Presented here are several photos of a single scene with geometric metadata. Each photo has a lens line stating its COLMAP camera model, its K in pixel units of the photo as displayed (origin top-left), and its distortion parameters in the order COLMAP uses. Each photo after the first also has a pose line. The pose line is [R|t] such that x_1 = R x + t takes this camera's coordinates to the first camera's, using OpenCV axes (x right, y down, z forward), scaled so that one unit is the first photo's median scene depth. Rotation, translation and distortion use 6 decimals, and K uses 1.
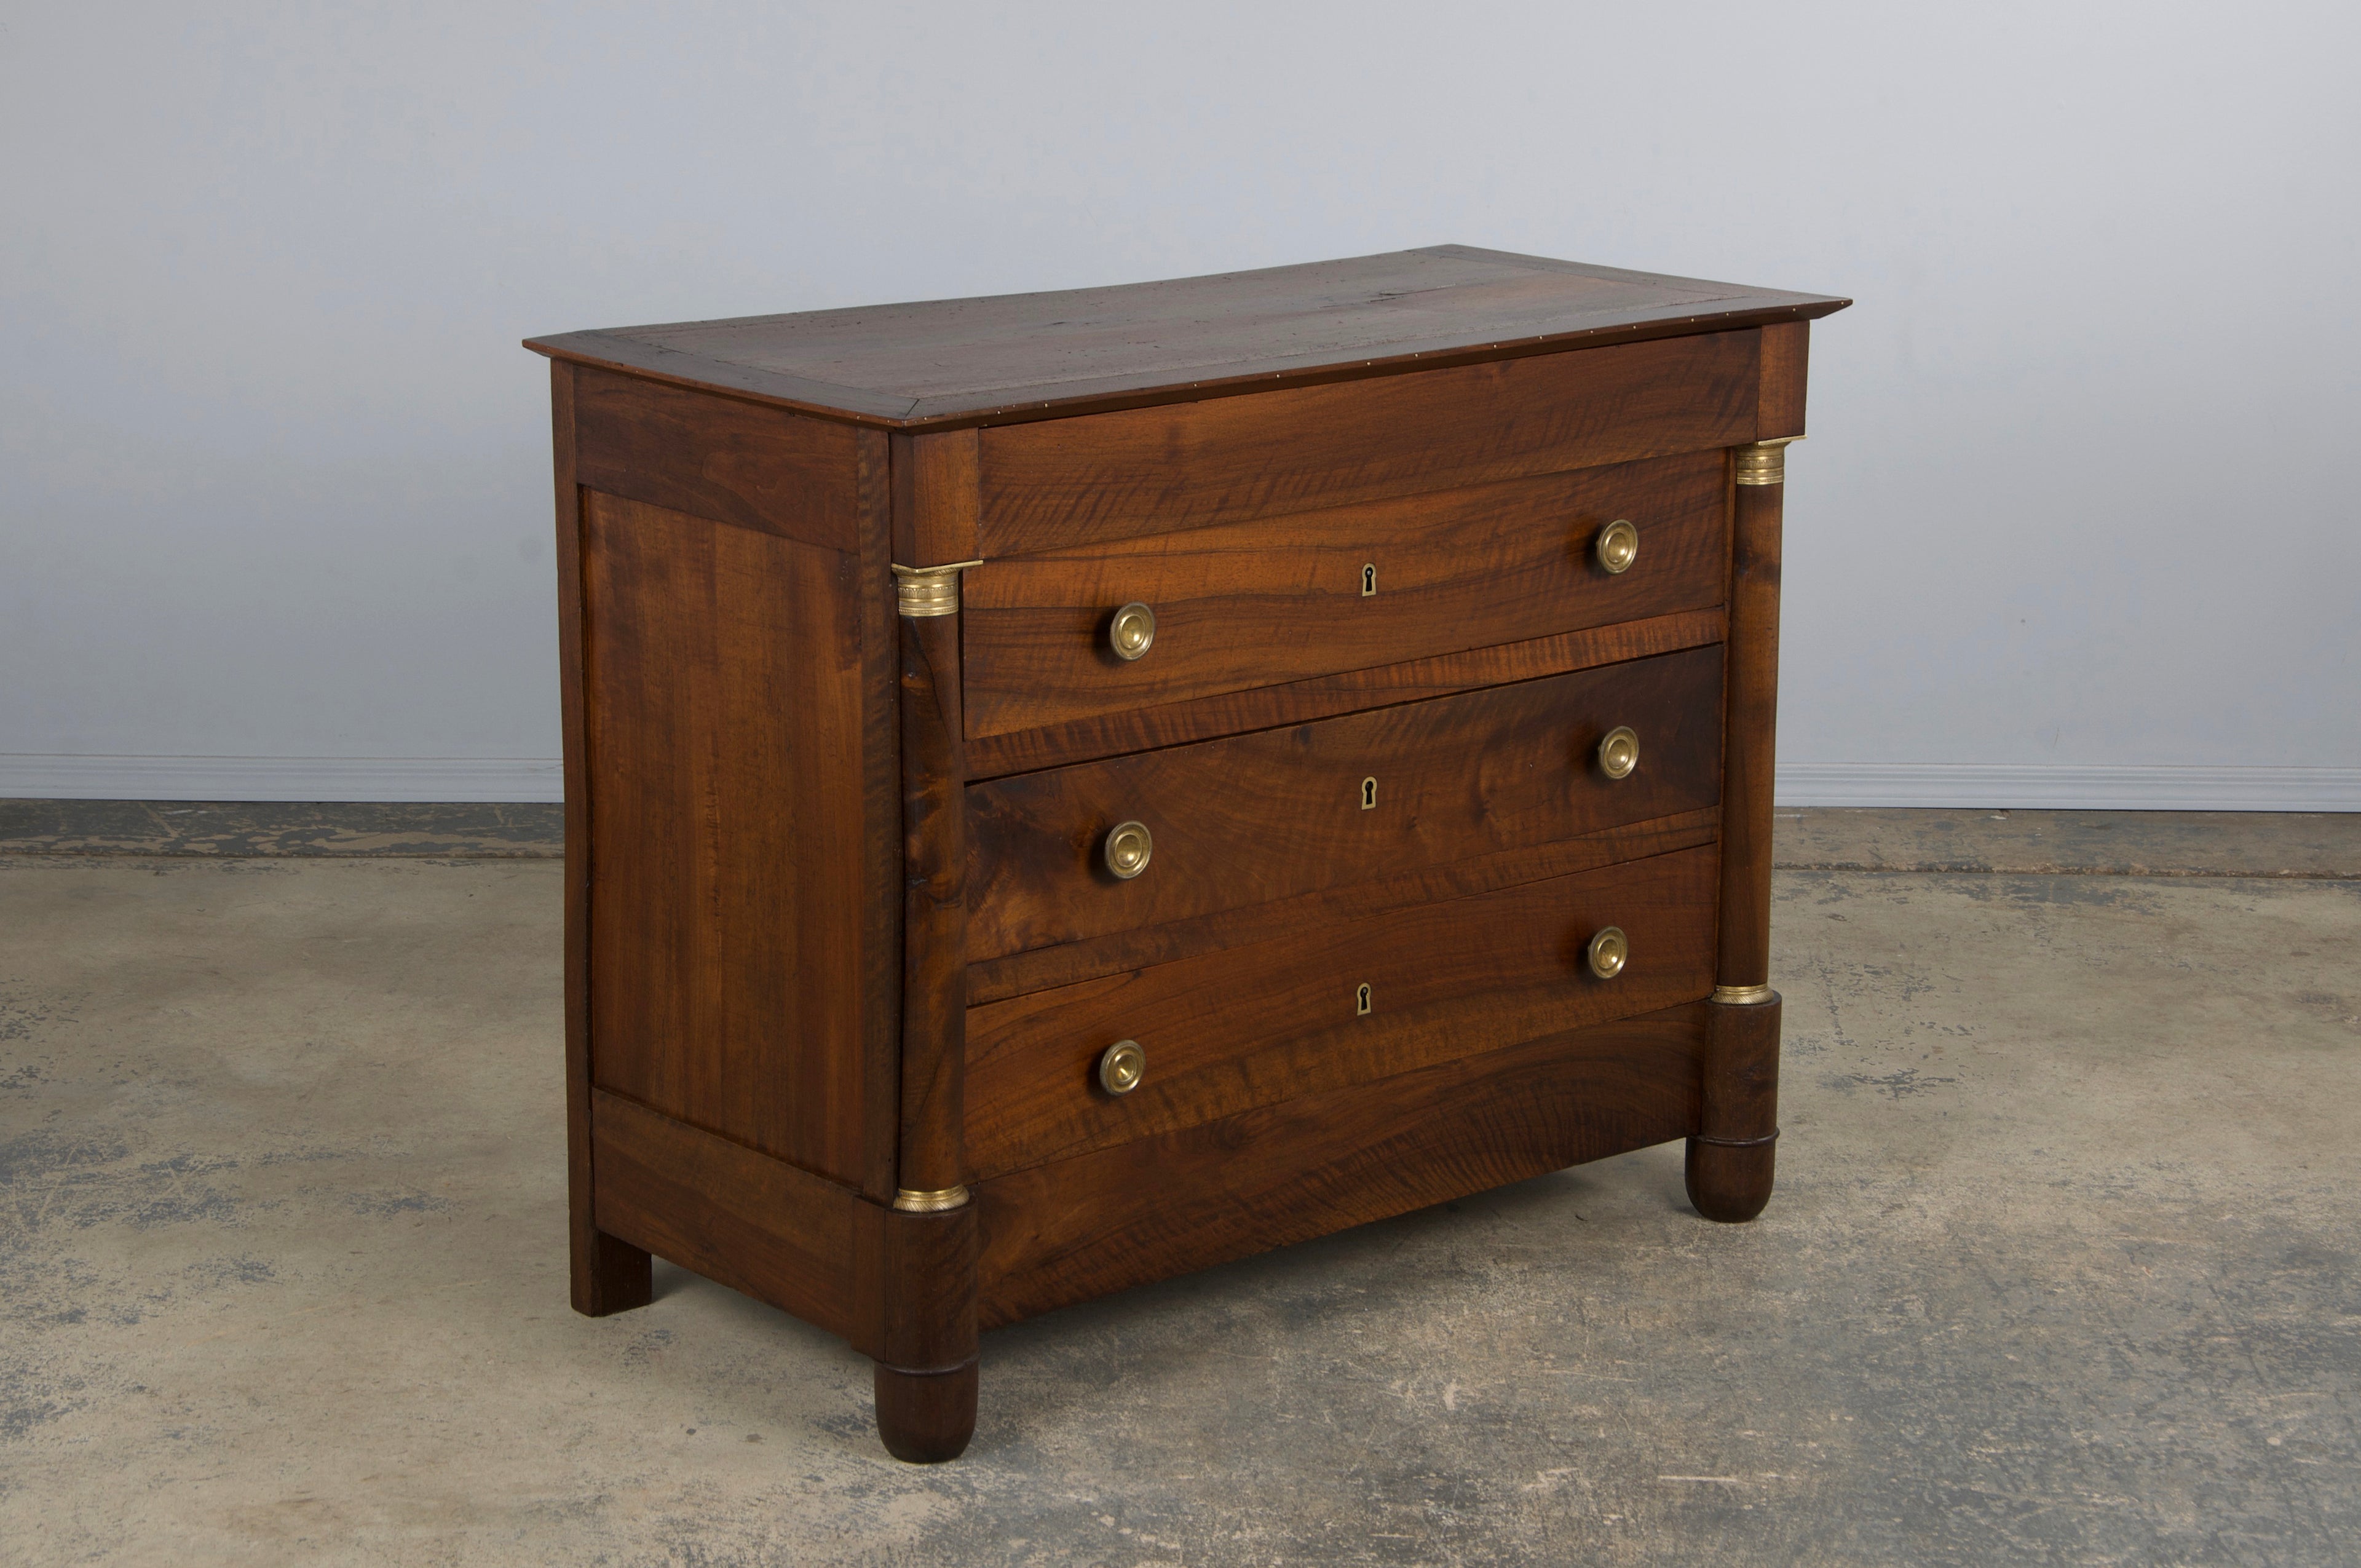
lens RADIAL K [[5245.7, 0, 1200.1], [0, 5245.7, 769.9], [0, 0, 1]] dist [0.378673, 0.000000]
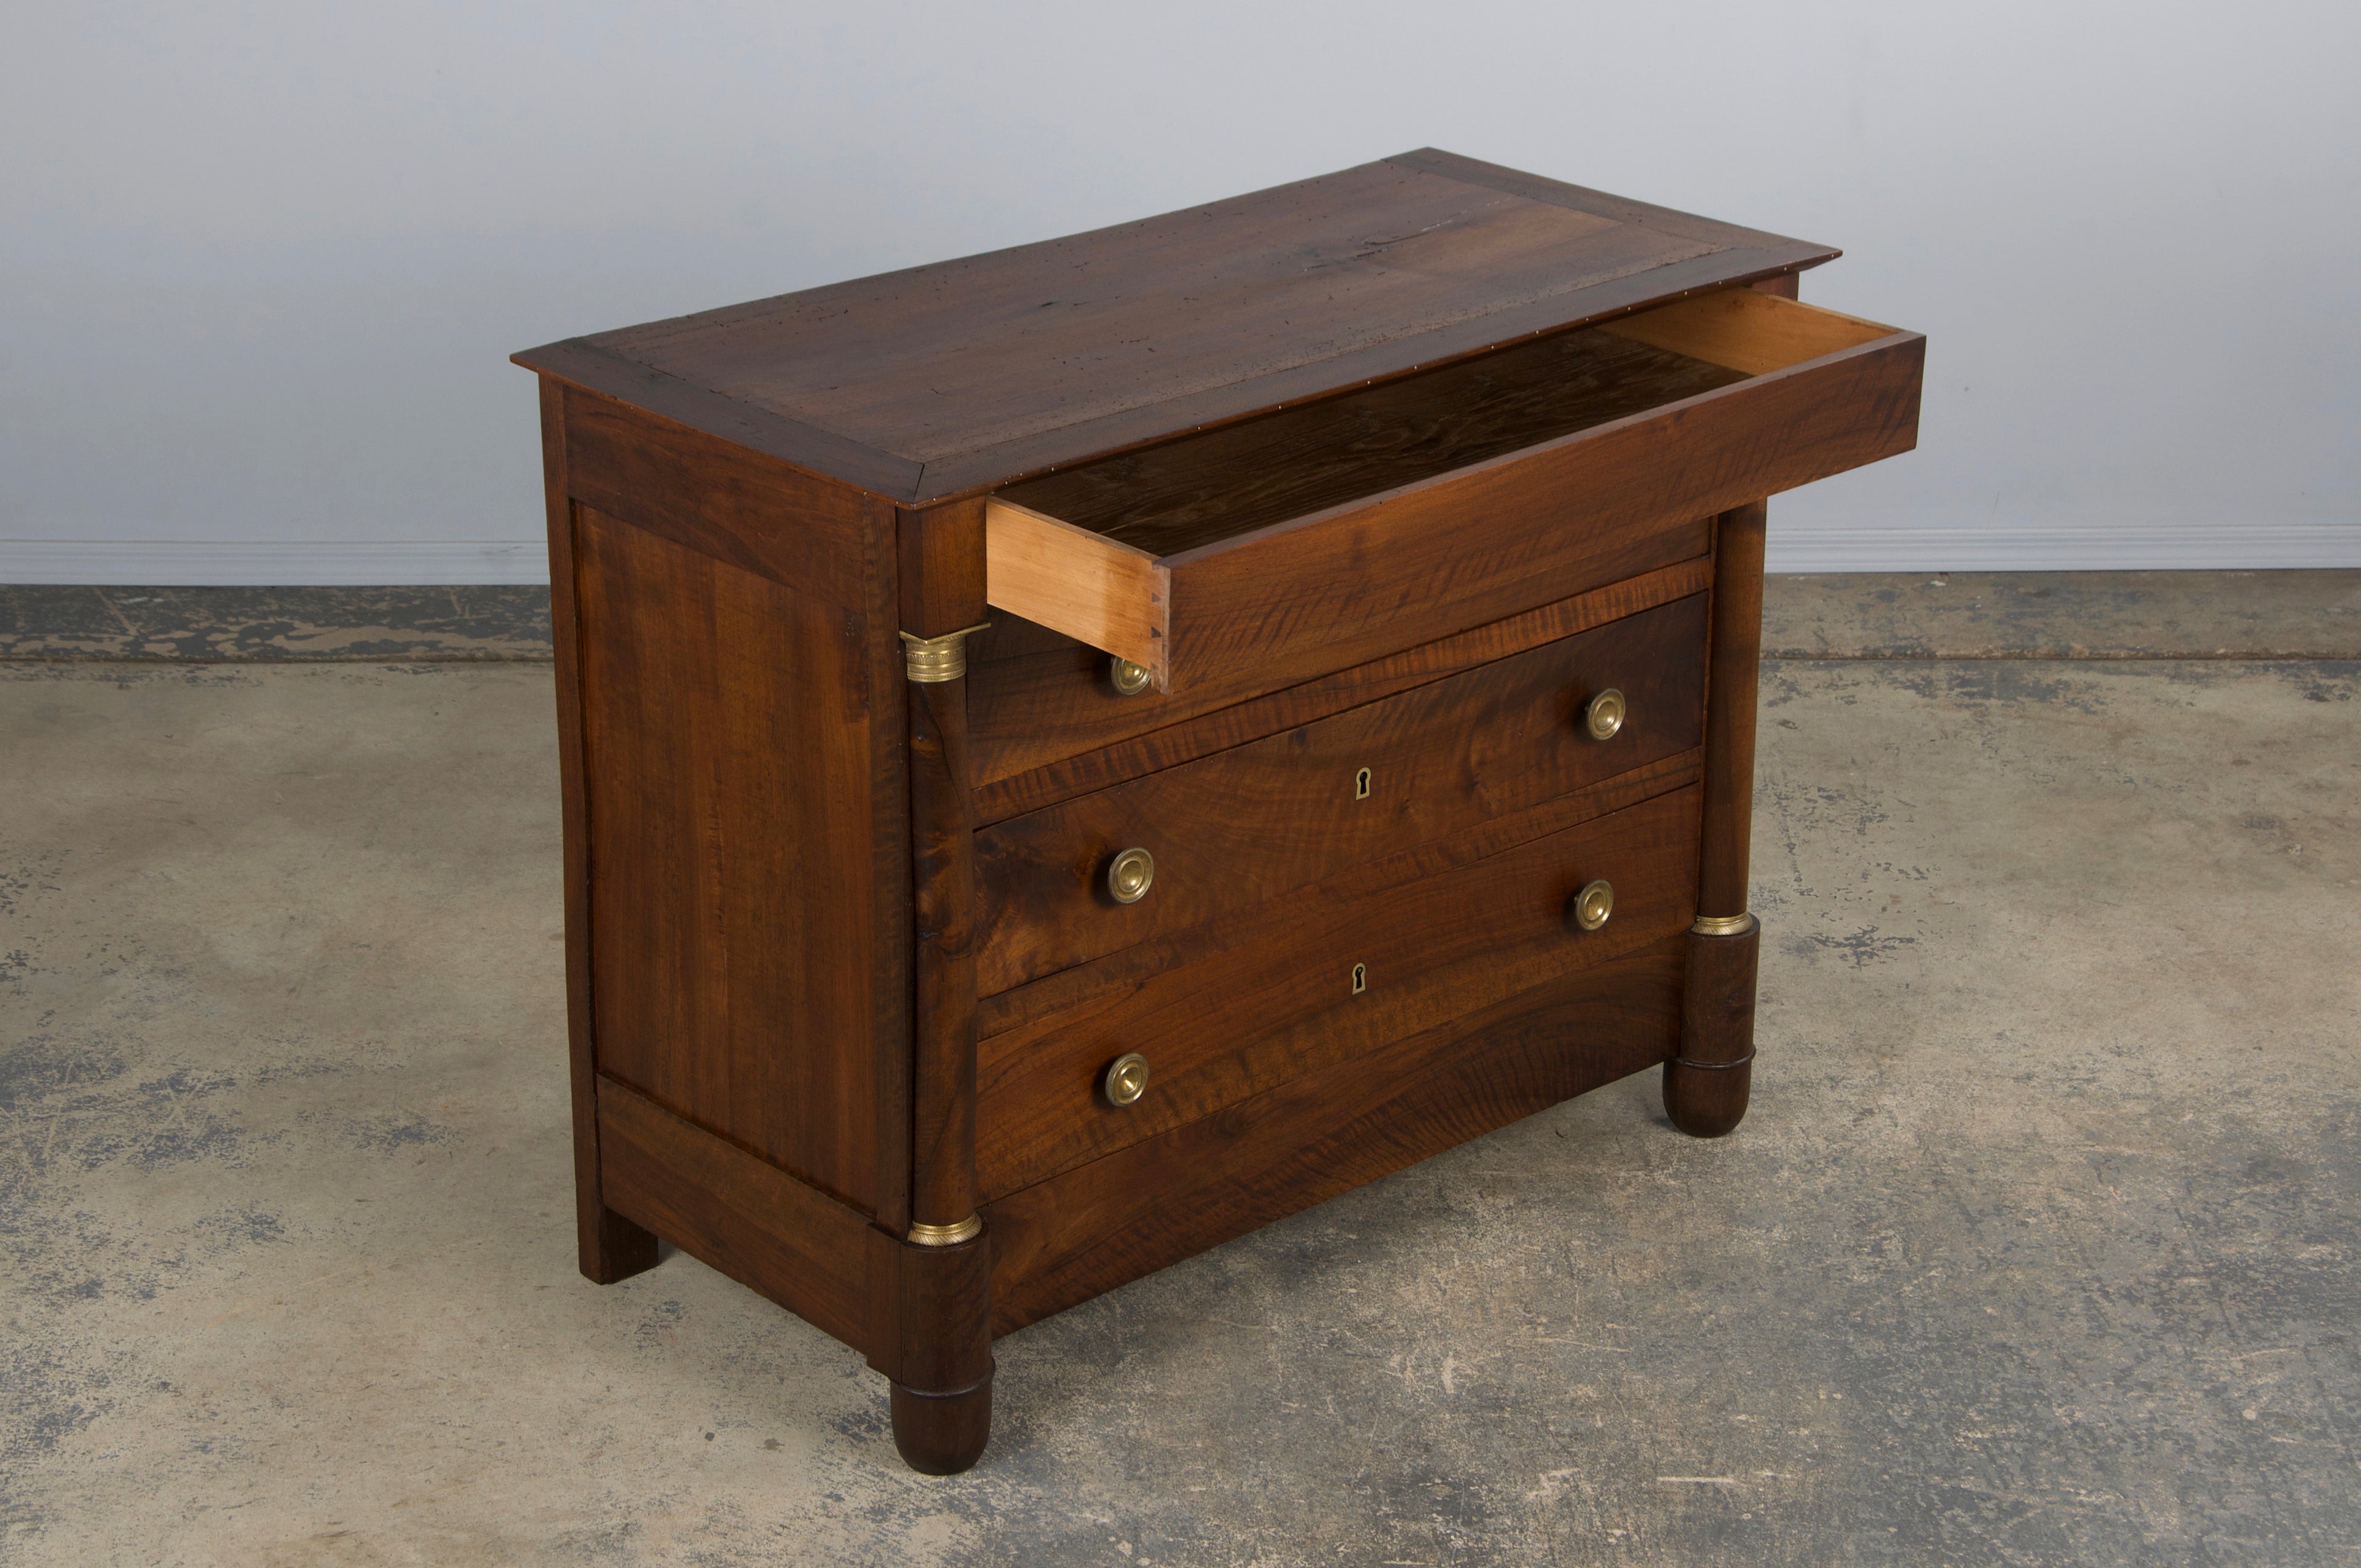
lens RADIAL K [[5076.2, 0, 1178.4], [0, 5076.2, 812.2], [0, 0, 1]] dist [0.365667, 0.000000]
pose [[0.999621, -0.013145, 0.024175, -0.027132], [0.009396, 0.988775, 0.149119, -0.136004], [-0.025864, -0.148836, 0.988524, 0.037970]]
